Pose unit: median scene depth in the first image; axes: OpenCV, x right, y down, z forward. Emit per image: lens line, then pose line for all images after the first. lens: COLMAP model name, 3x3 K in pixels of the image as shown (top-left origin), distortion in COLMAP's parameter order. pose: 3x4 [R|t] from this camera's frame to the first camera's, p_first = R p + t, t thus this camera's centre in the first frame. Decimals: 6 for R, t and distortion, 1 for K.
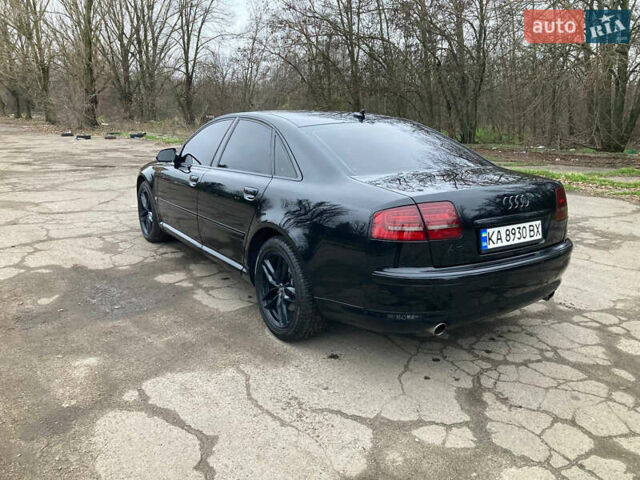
lens RADIAL K [[530.1, 0, 320.0], [0, 530.1, 243.0], [0, 0, 1]] dist [0.036821, -0.037009]
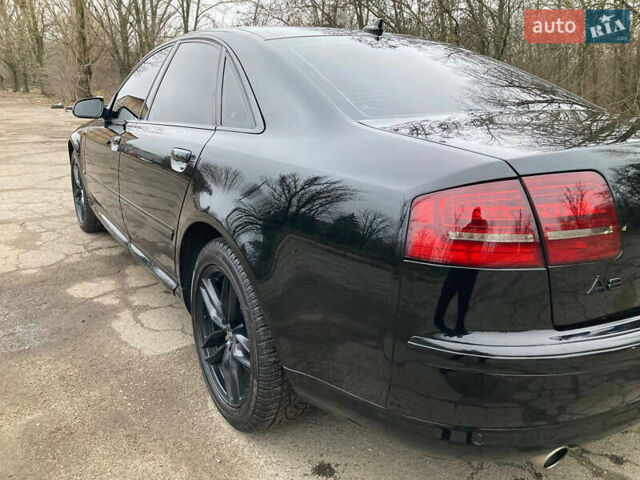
lens RADIAL K [[530.1, 0, 324.2], [0, 530.1, 241.5], [0, 0, 1]] dist [0.036821, -0.037009]
pose [[0.999975, 0.004799, -0.005203, 0.019666], [-0.004601, 0.999286, 0.037497, -0.022567], [0.005379, -0.037472, 0.999283, 0.343168]]
